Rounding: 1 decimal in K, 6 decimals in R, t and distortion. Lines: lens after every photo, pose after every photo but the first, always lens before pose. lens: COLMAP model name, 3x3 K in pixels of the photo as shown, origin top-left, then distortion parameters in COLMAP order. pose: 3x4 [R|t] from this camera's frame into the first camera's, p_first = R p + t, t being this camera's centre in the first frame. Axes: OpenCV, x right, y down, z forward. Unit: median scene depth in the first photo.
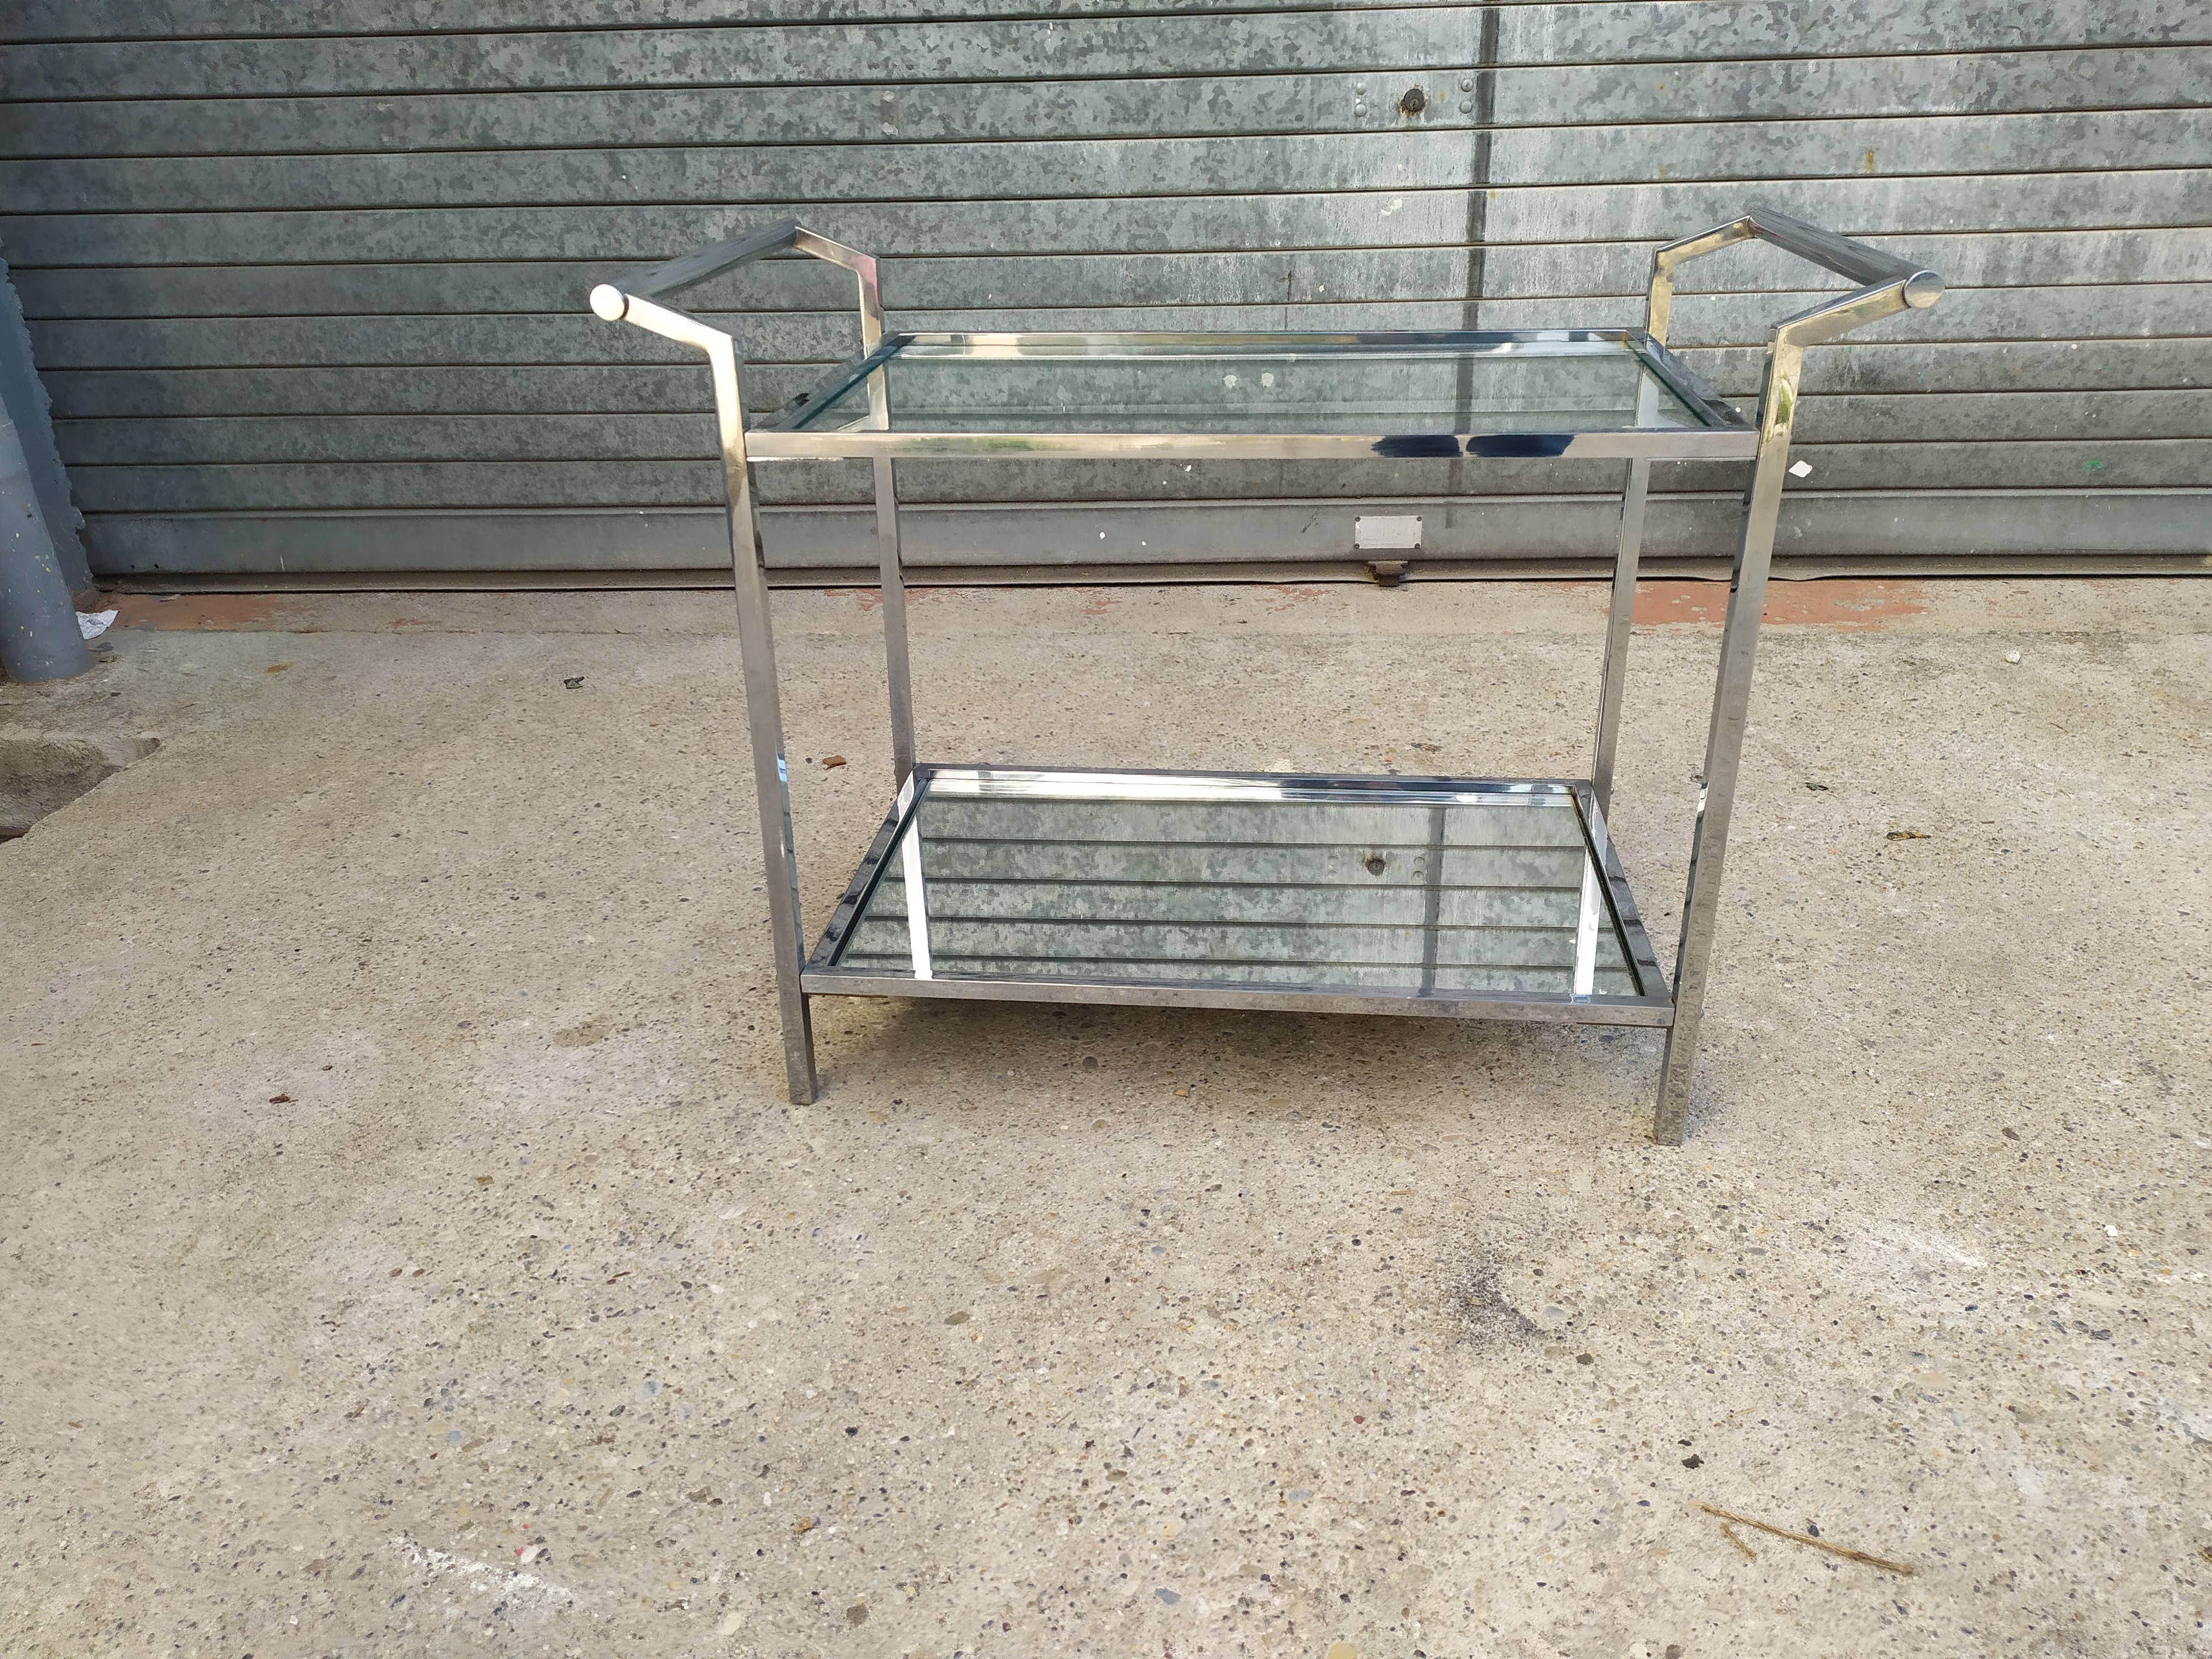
lens RADIAL K [[1650.3, 0, 1077.6], [0, 1650.3, 804.3], [0, 0, 1]] dist [0.061939, -0.063938]
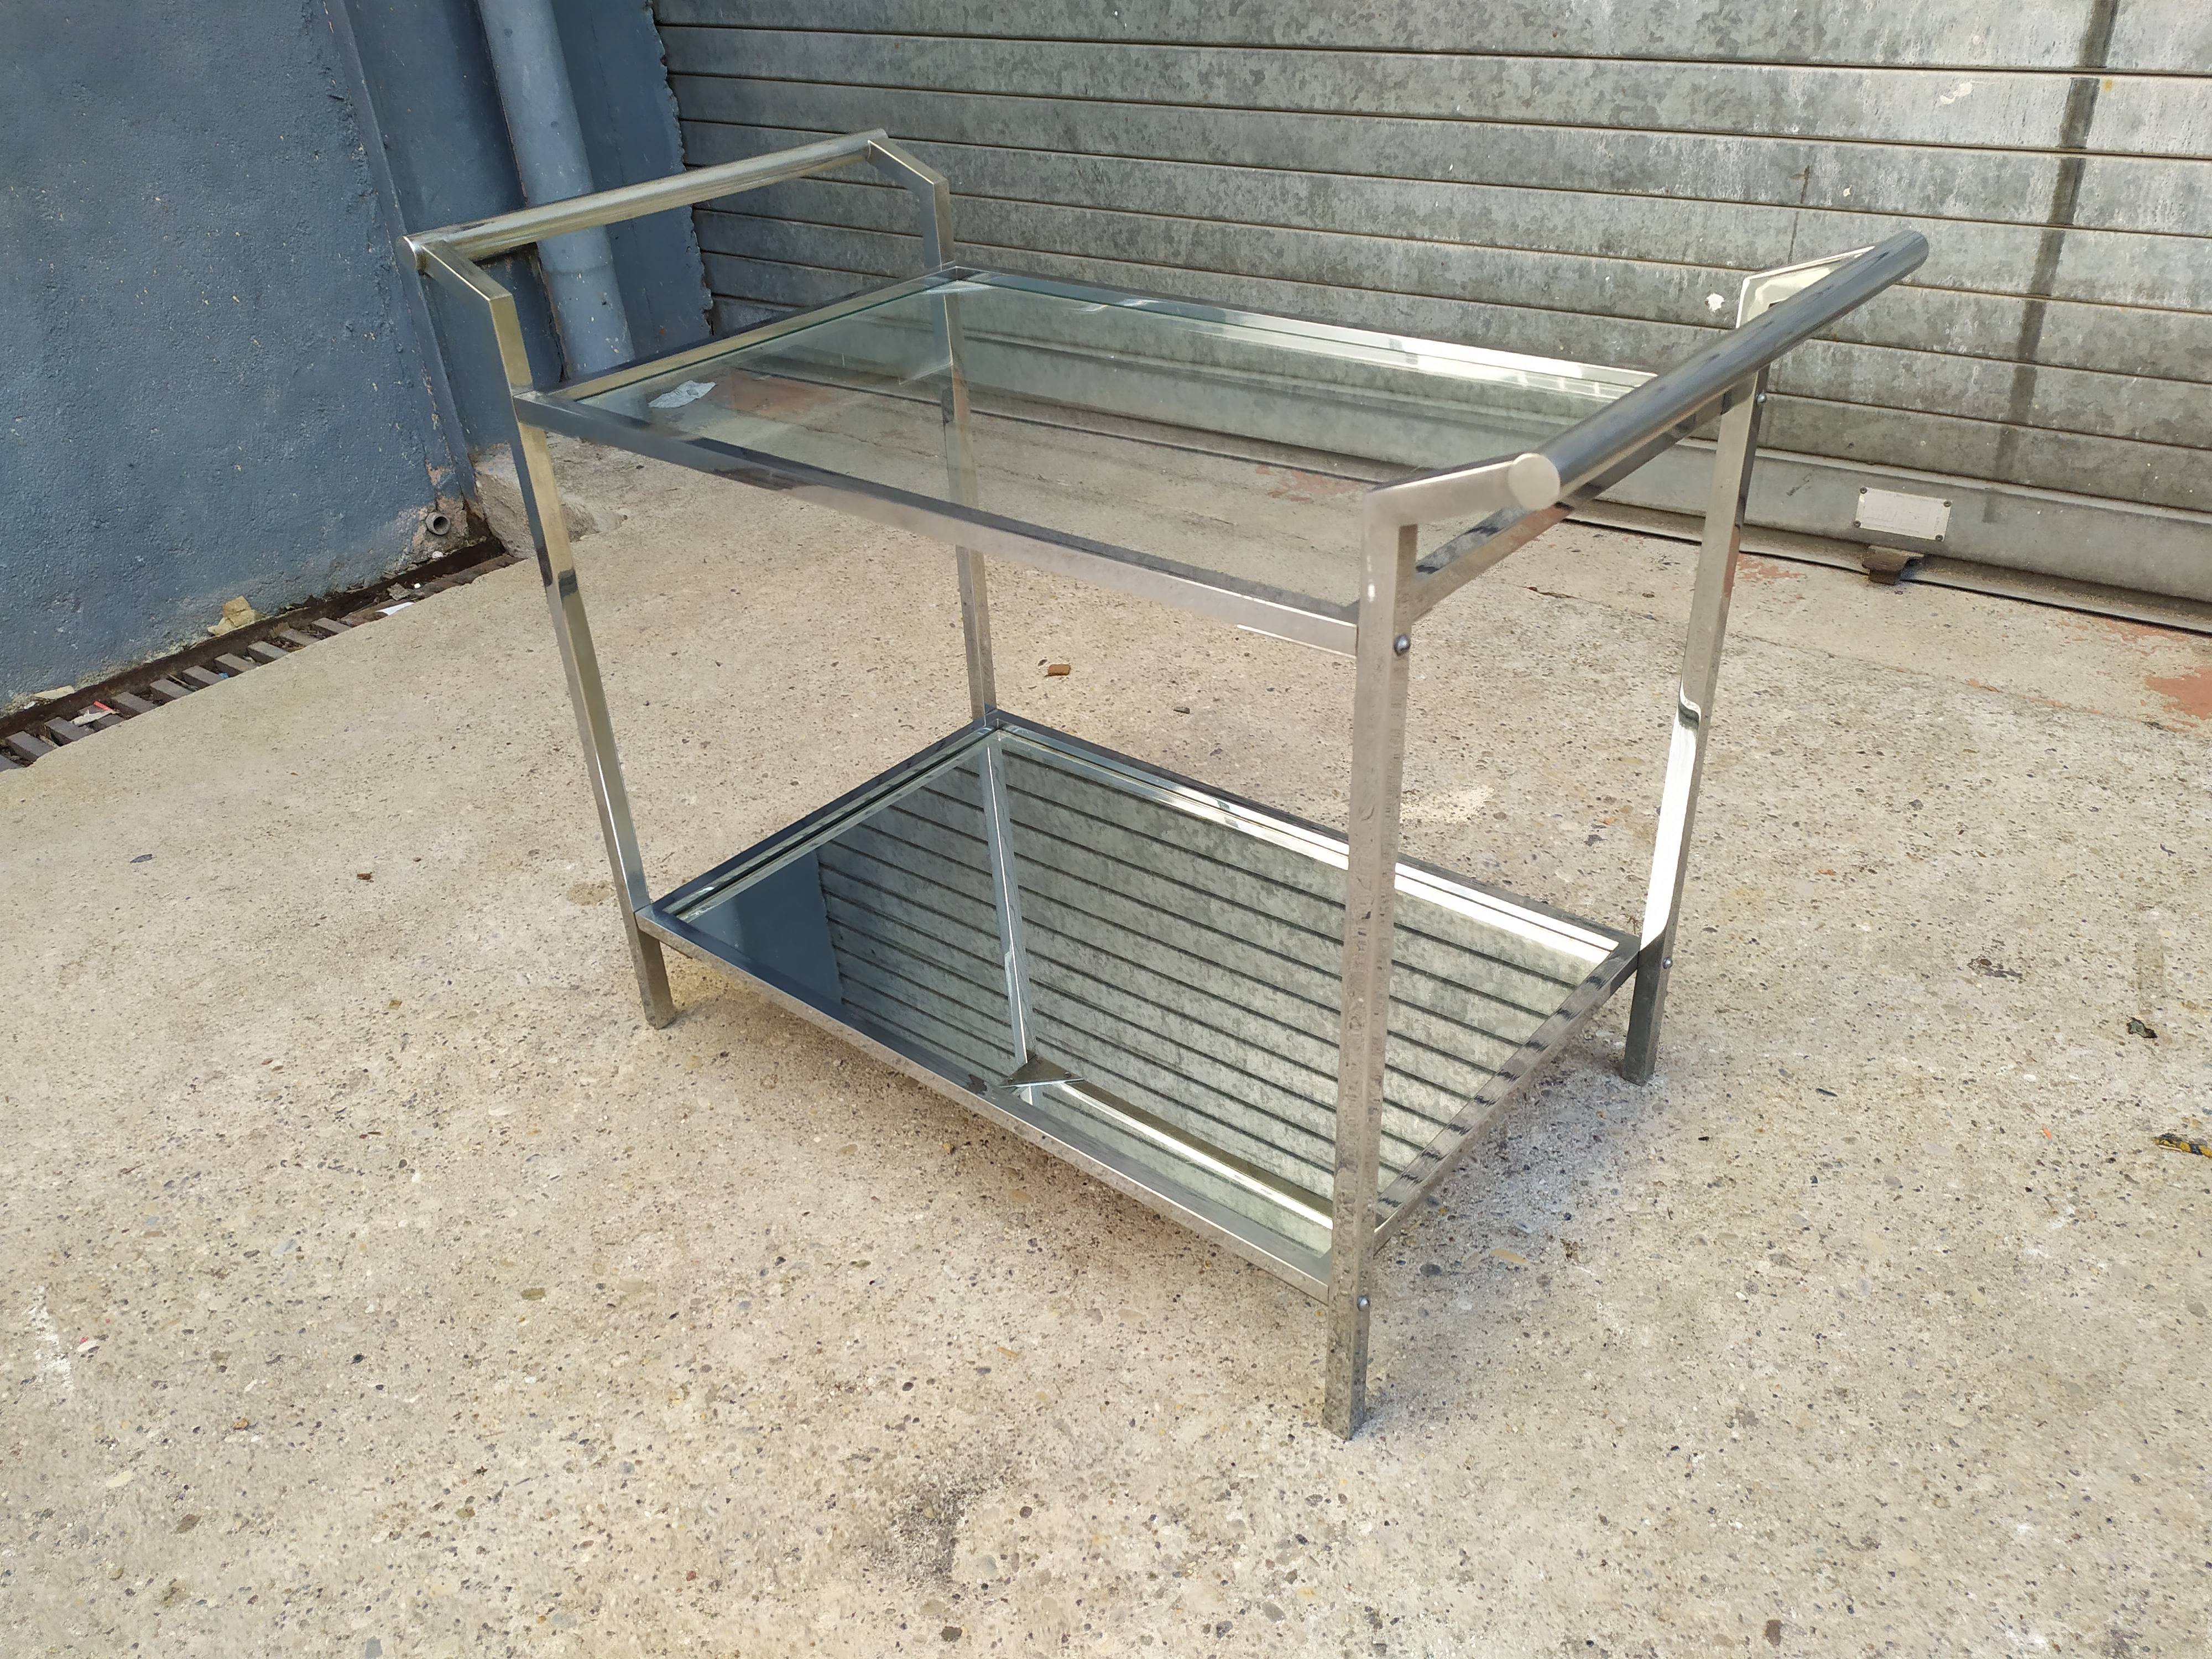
lens RADIAL K [[1650.3, 0, 1104.9], [0, 1650.3, 788.9], [0, 0, 1]] dist [0.061939, -0.063938]
pose [[0.843283, 0.255874, -0.472654, 0.315439], [-0.195173, 0.965160, 0.174278, -0.119234], [0.500780, -0.054717, 0.863843, 0.152338]]
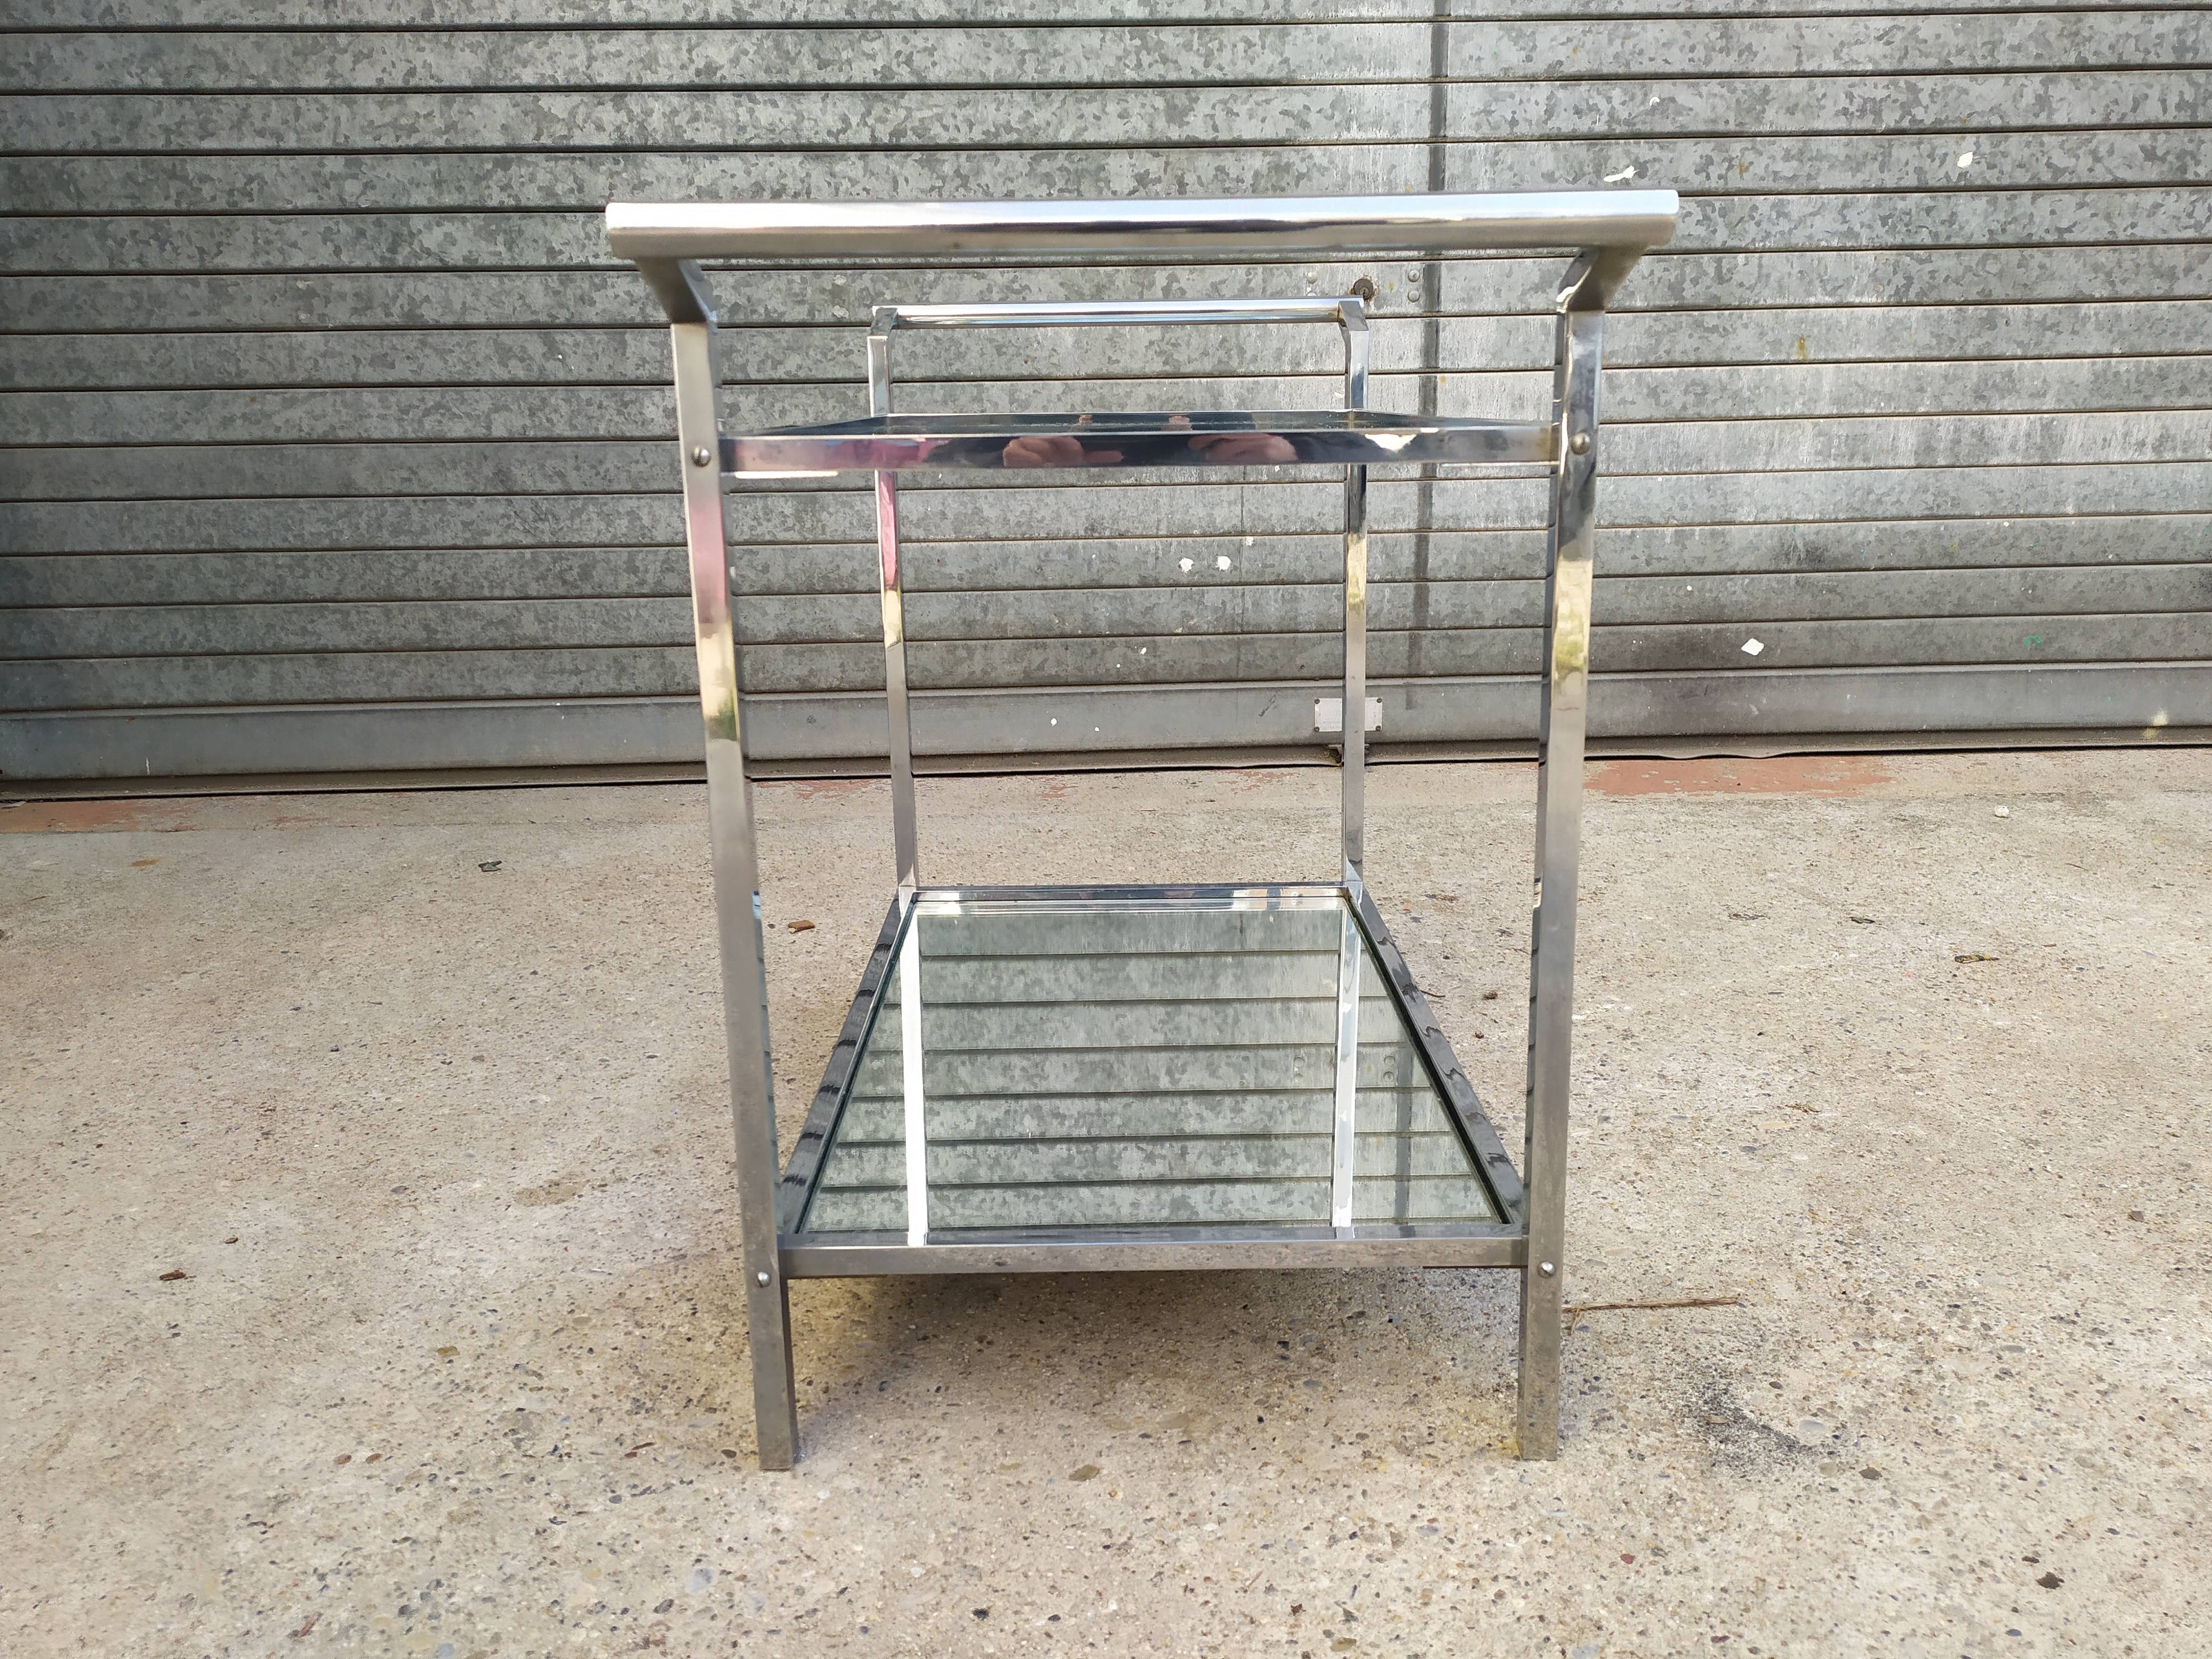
lens RADIAL K [[1650.3, 0, 1078.4], [0, 1650.3, 810.4], [0, 0, 1]] dist [0.061939, -0.063938]
pose [[0.995343, -0.012018, 0.095640, -0.073725], [0.029283, 0.983006, -0.181225, 0.071404], [-0.091837, 0.183182, 0.978780, 0.083219]]
